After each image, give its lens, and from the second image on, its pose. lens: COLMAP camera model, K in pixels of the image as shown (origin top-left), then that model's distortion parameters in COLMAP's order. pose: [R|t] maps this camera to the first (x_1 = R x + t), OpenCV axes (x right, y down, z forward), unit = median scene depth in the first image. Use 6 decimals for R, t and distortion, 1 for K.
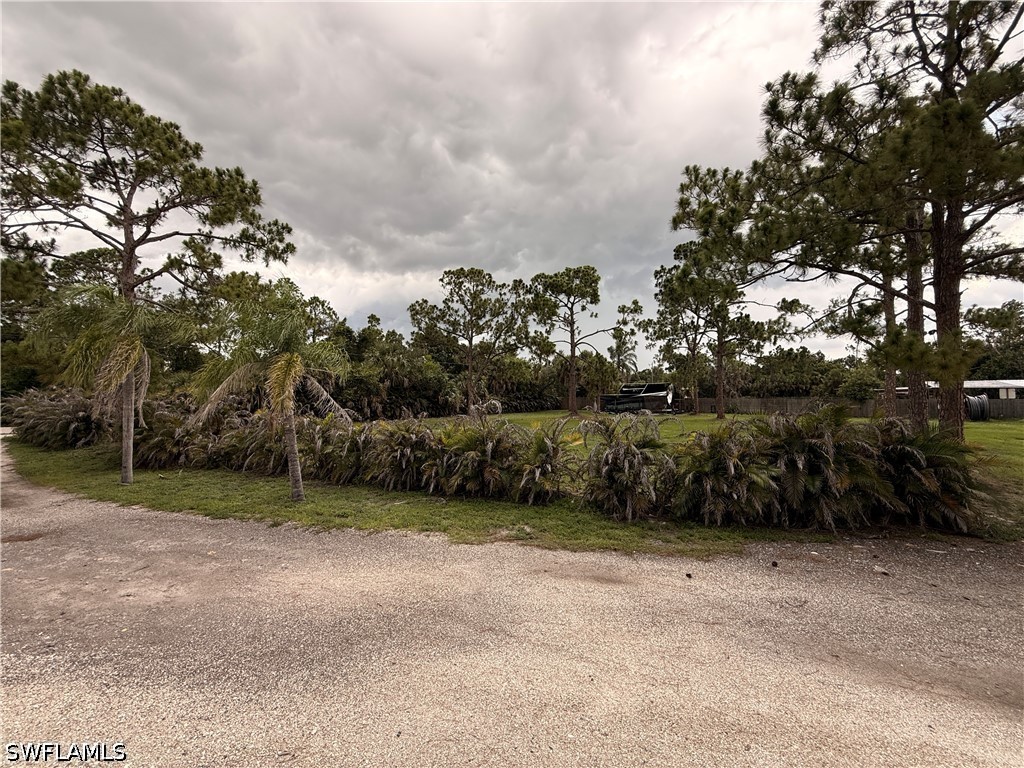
lens RADIAL K [[409.5, 0, 512.0], [0, 409.5, 384.0], [0, 0, 1]] dist [0.001921, 0.000261]
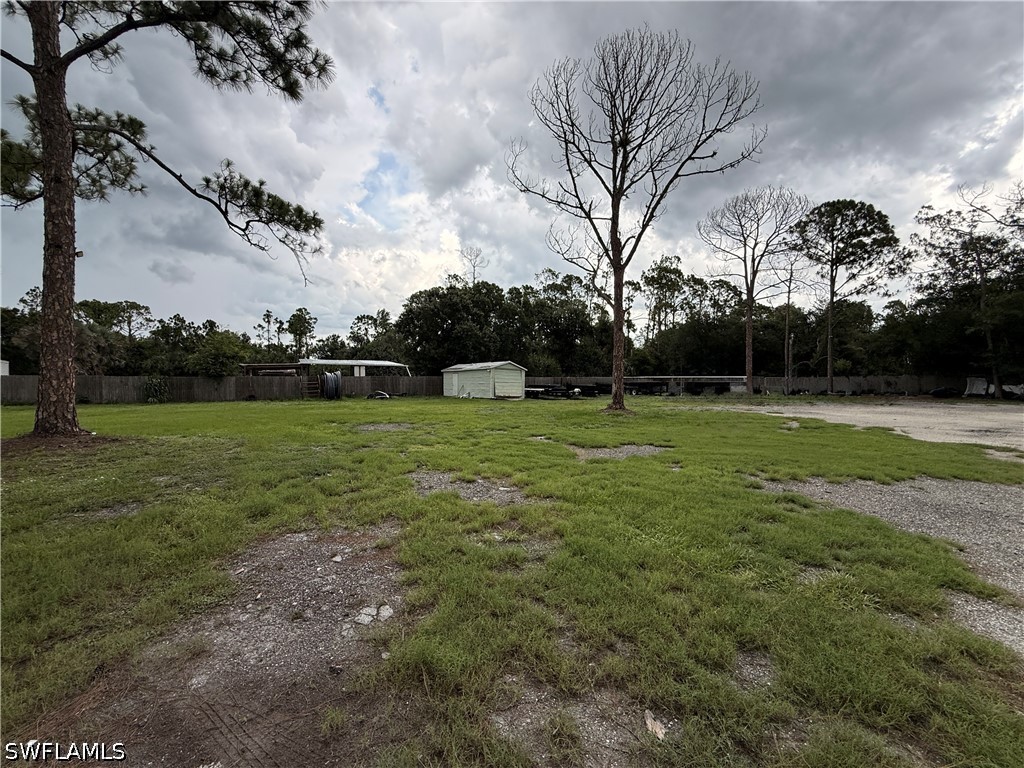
lens RADIAL K [[409.5, 0, 512.0], [0, 409.5, 384.0], [0, 0, 1]] dist [0.001921, 0.000261]
pose [[0.392427, -0.001592, 0.919782, 0.470435], [-0.020382, 0.999738, 0.010426, 0.037882], [-0.919557, -0.022838, 0.392291, 0.297667]]
